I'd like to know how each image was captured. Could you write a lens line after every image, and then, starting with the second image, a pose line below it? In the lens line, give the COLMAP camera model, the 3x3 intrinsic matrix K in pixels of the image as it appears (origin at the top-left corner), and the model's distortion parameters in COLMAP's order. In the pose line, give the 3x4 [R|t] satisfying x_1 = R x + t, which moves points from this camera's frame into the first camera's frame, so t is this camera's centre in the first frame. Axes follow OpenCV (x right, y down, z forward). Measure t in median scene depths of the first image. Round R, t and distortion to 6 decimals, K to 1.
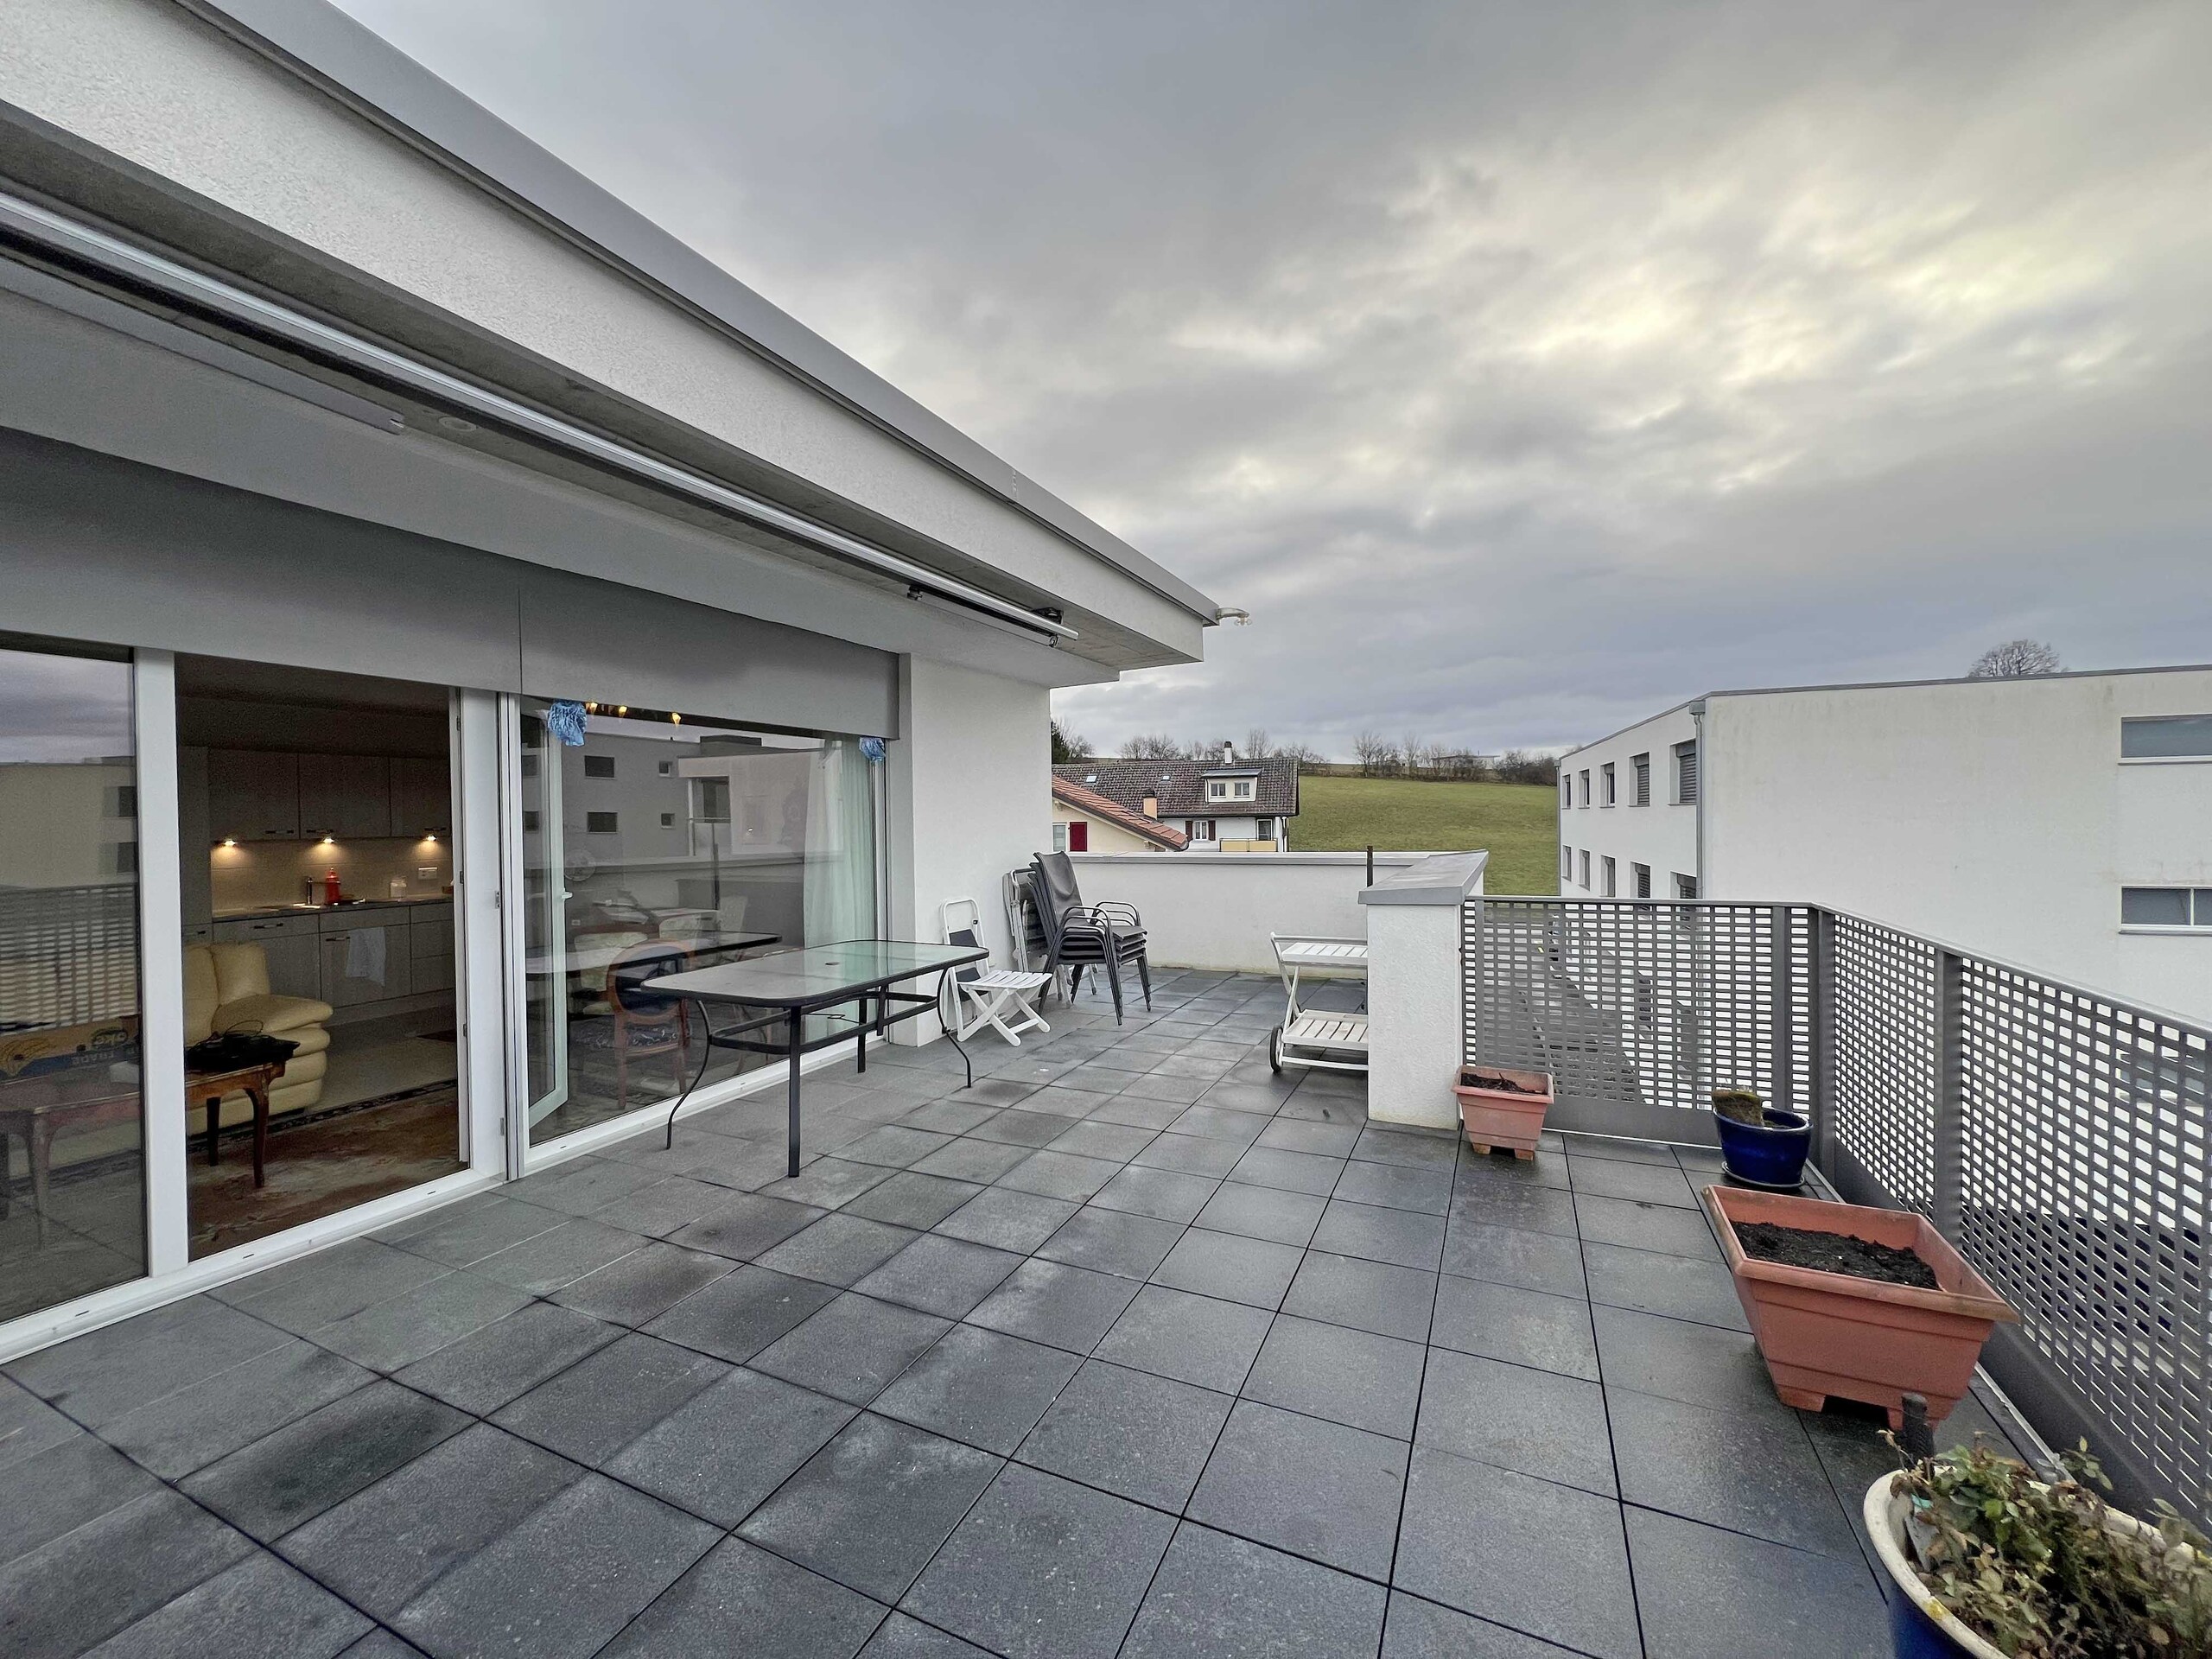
lens RADIAL K [[887.2, 0, 1107.5], [0, 887.2, 815.0], [0, 0, 1]] dist [0.002256, 0.000114]
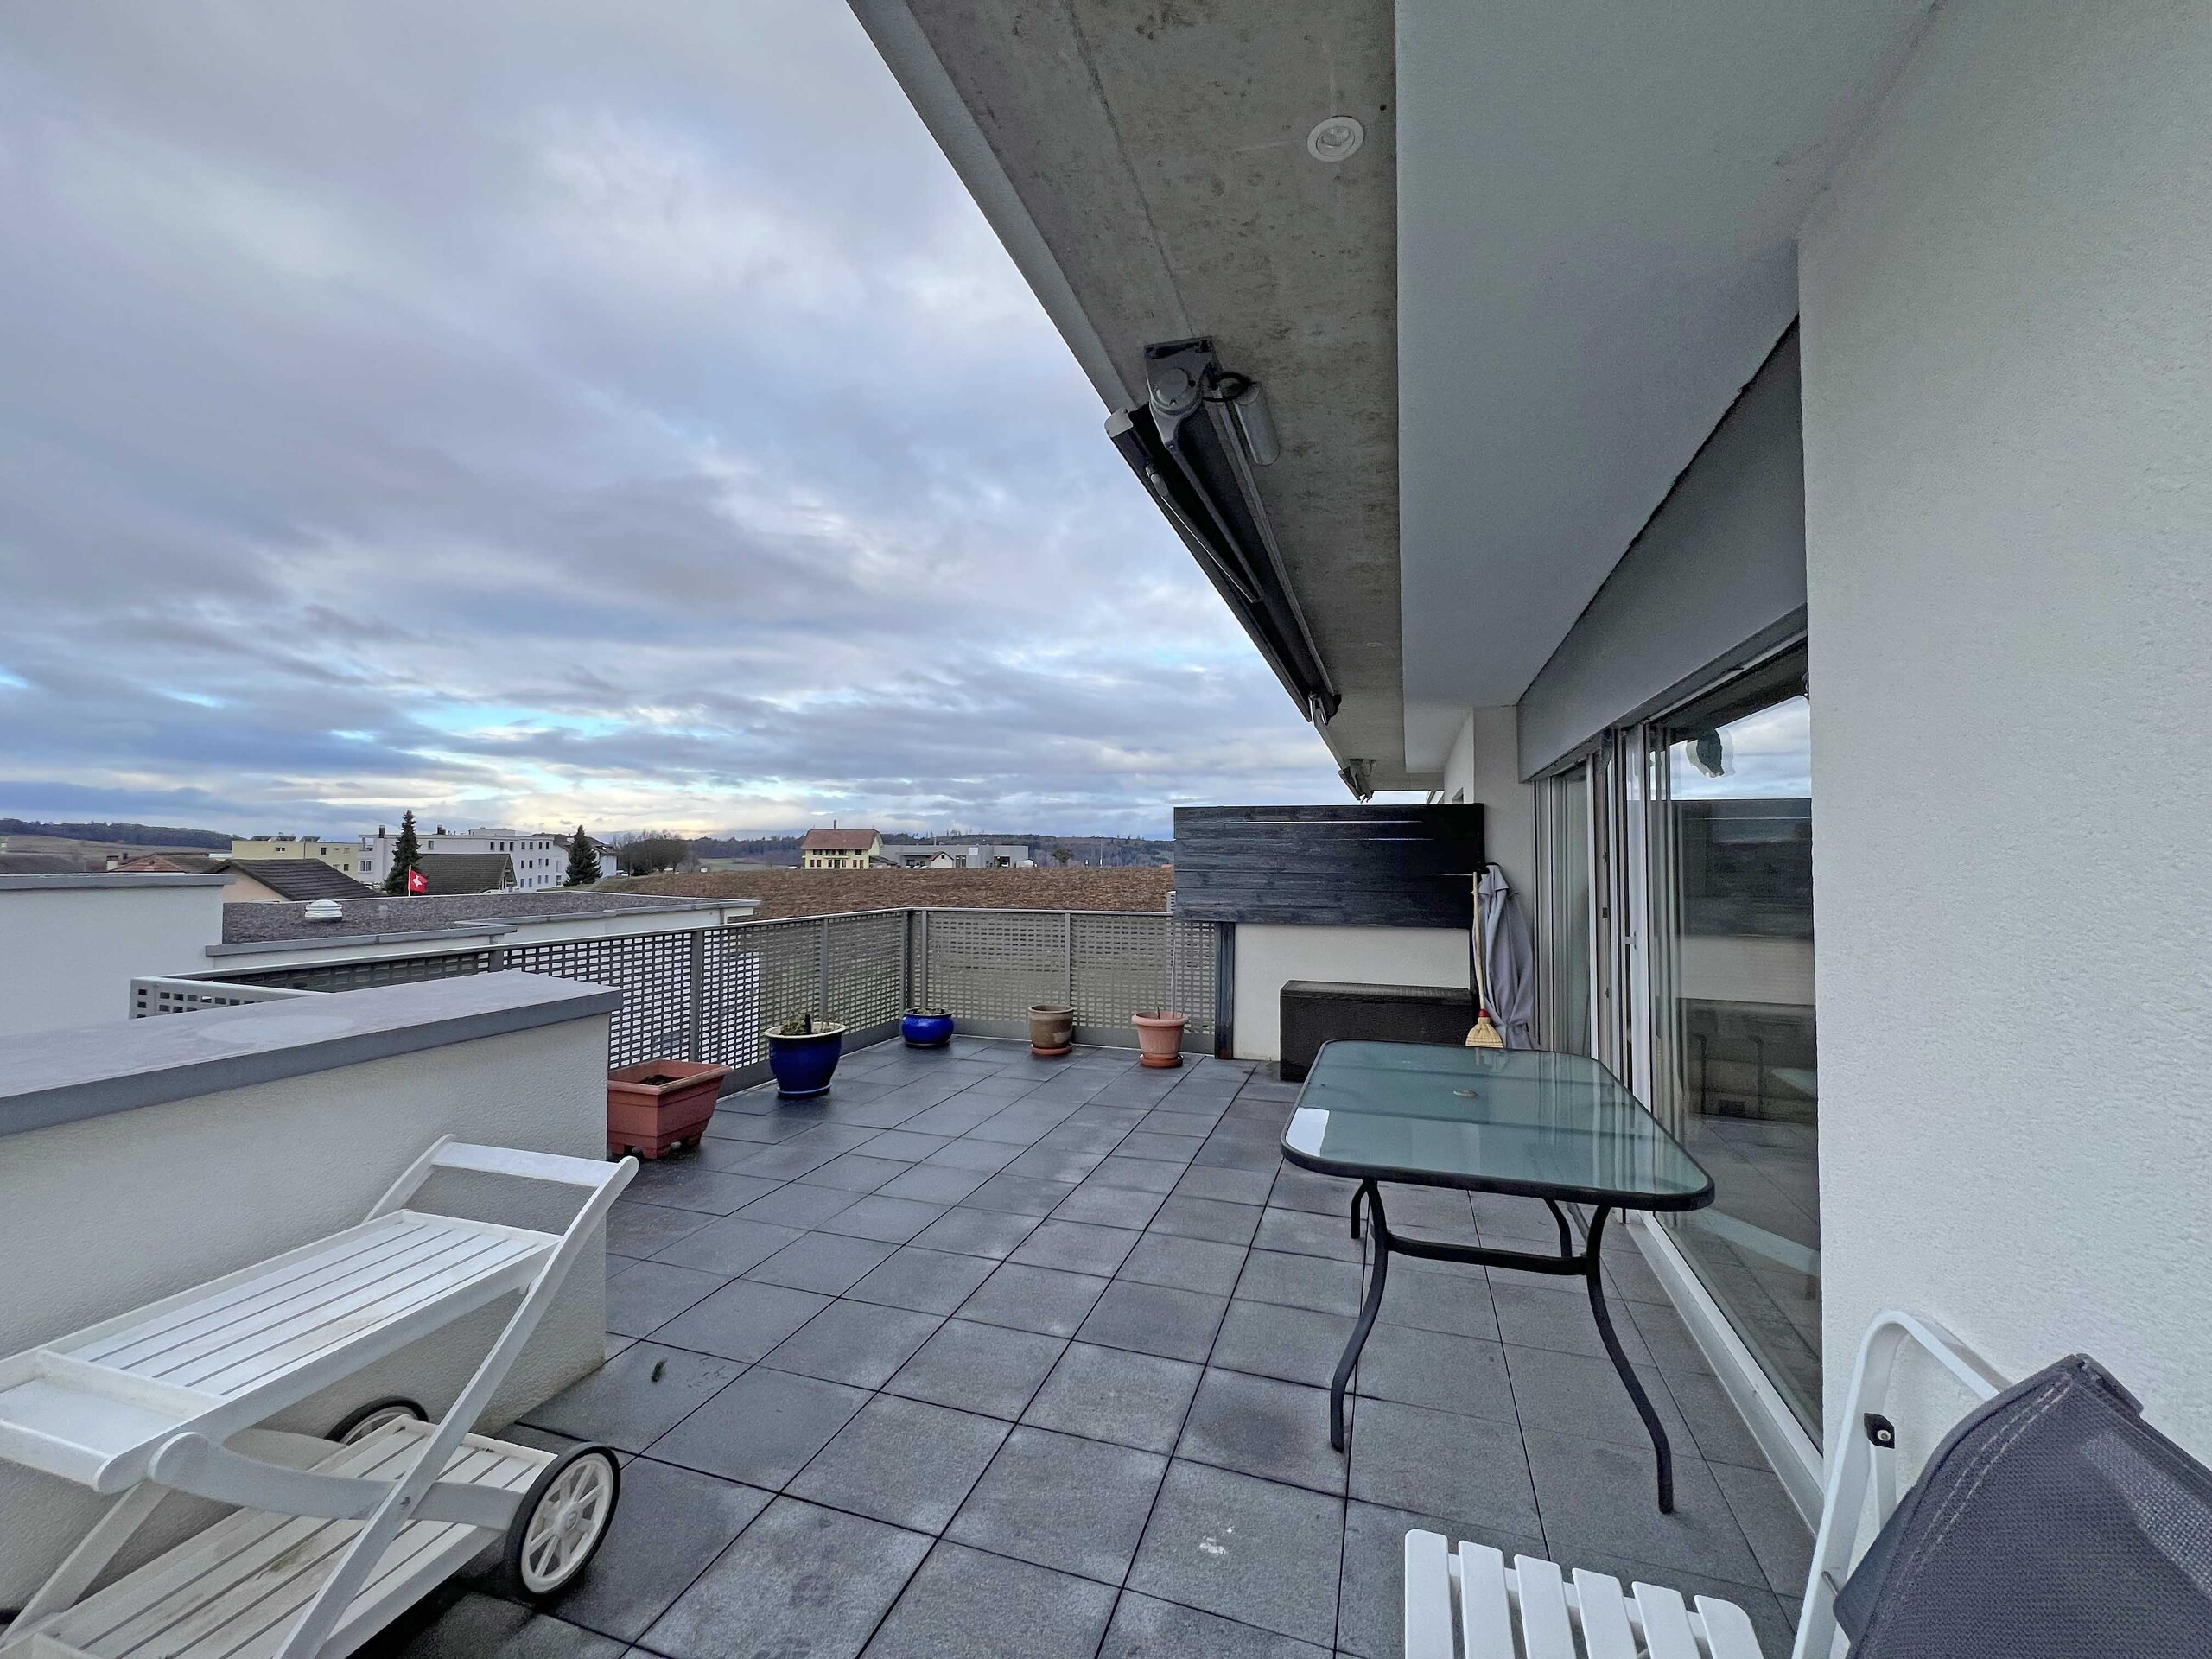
lens RADIAL K [[887.2, 0, 1111.7], [0, 887.2, 824.7], [0, 0, 1]] dist [0.002256, 0.000114]
pose [[-0.993034, -0.005213, -0.117715, 0.022584], [-0.000781, 0.999290, -0.037665, -0.002326], [0.117827, -0.037310, -0.992333, 1.908894]]
